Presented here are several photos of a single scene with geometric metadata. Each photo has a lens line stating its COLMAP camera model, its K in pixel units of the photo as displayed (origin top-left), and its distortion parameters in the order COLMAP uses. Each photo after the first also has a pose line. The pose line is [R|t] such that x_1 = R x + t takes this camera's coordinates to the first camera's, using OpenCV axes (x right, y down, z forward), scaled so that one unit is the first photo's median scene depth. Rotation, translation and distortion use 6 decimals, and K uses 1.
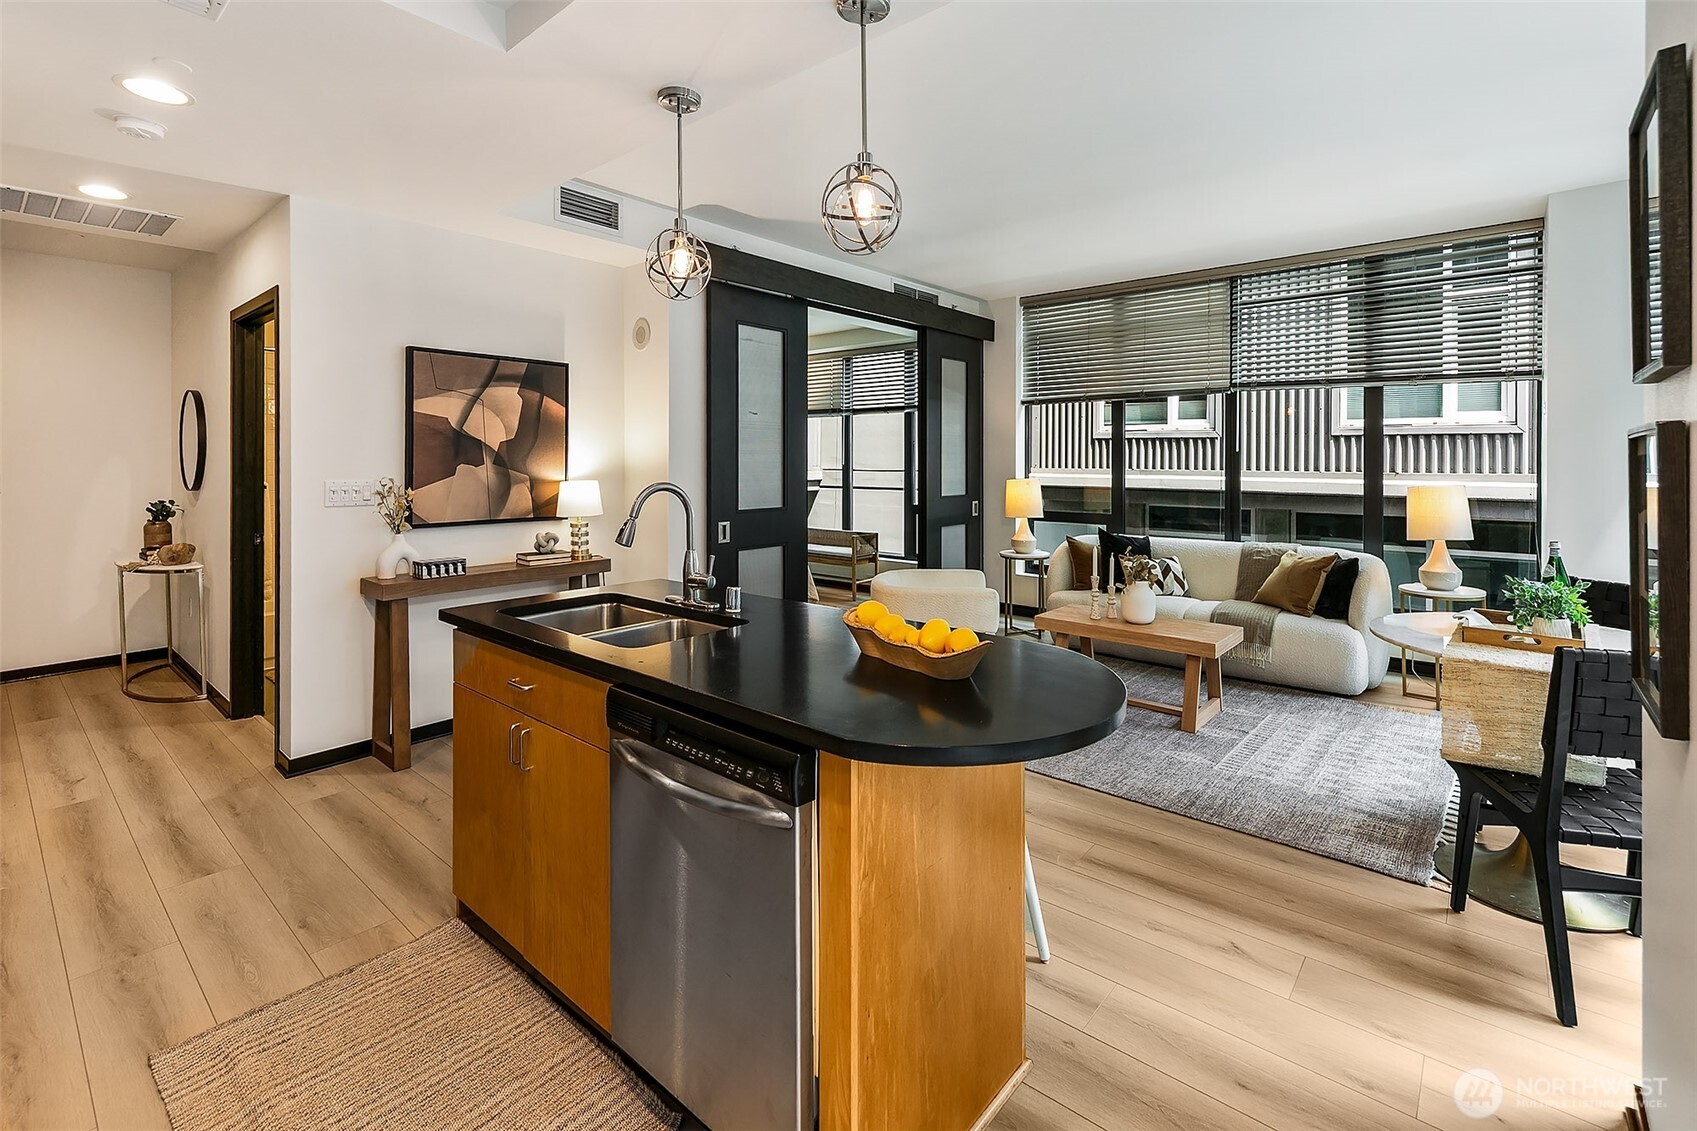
lens RADIAL K [[721.4, 0, 840.0], [0, 721.4, 466.4], [0, 0, 1]] dist [0.009427, -0.000277]
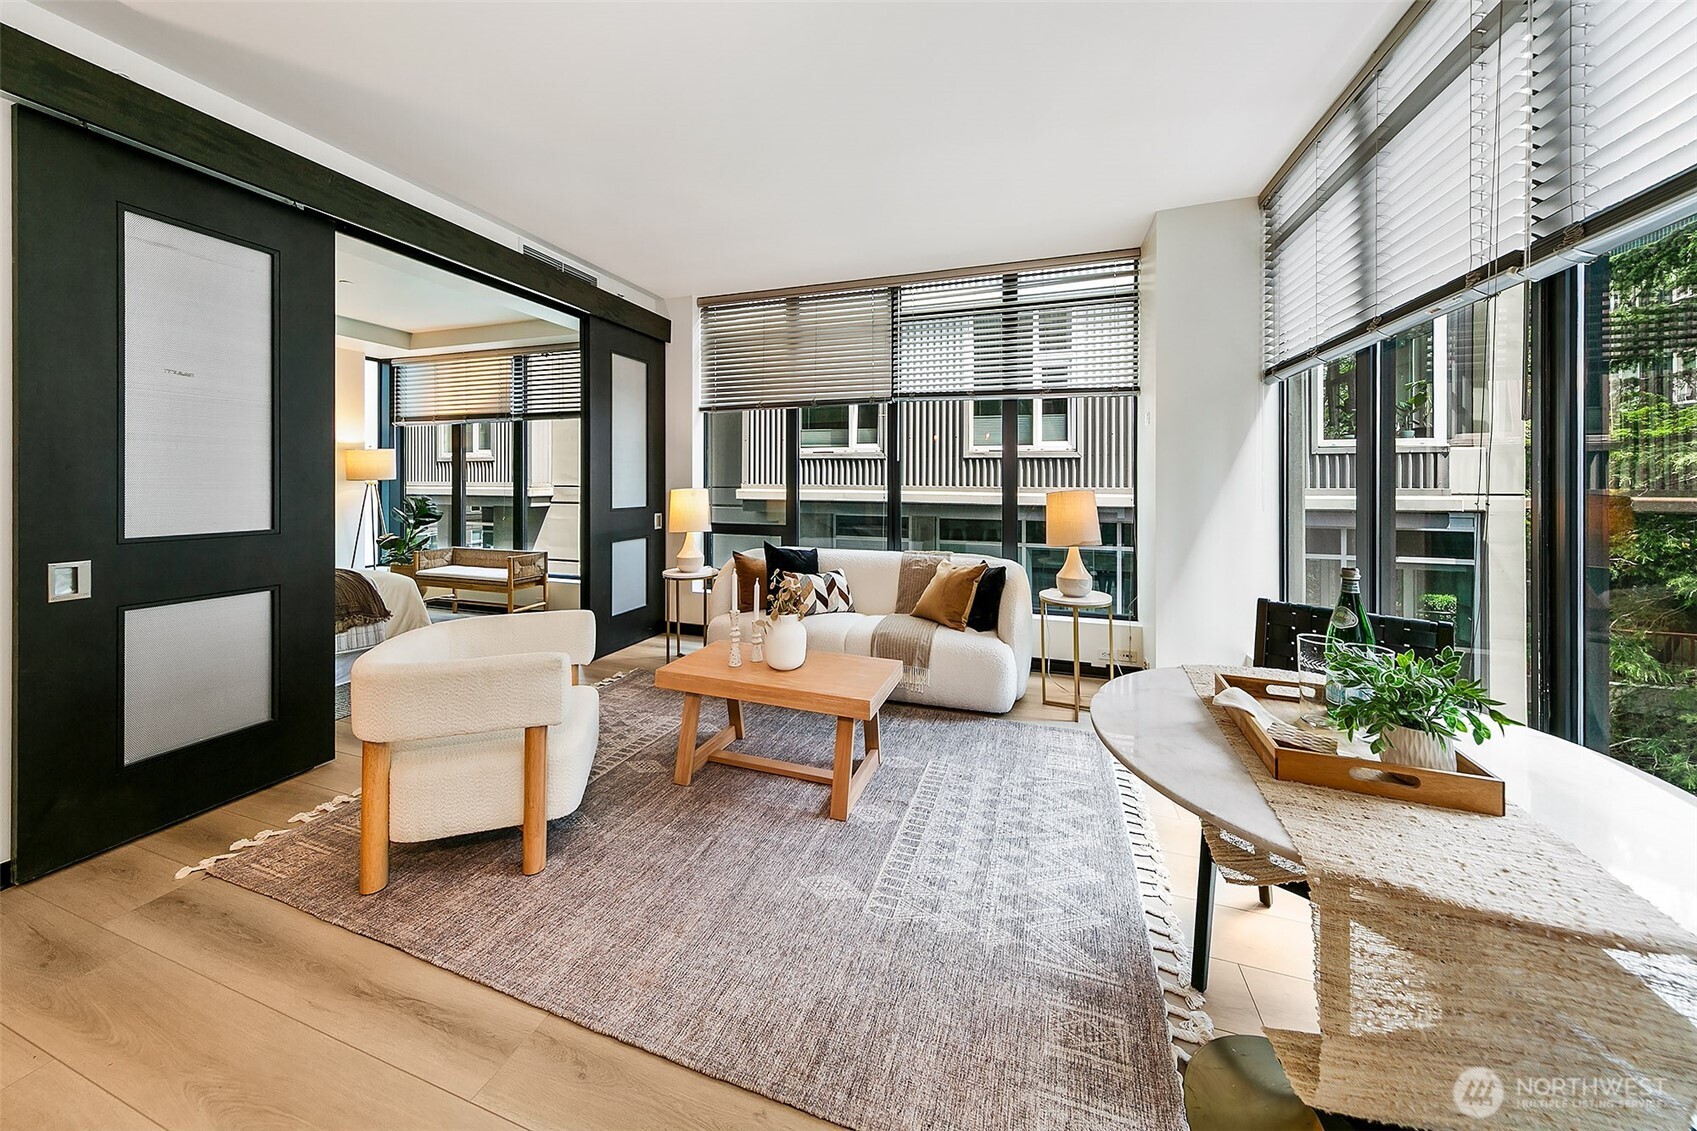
lens RADIAL K [[571.5, 0, 841.7], [0, 571.5, 478.8], [0, 0, 1]] dist [0.015670, 0.000019]
pose [[0.920581, 0.008208, 0.390466, 0.165119], [-0.004309, 0.999932, -0.010860, 0.013079], [-0.390528, 0.008314, 0.920553, 0.296510]]
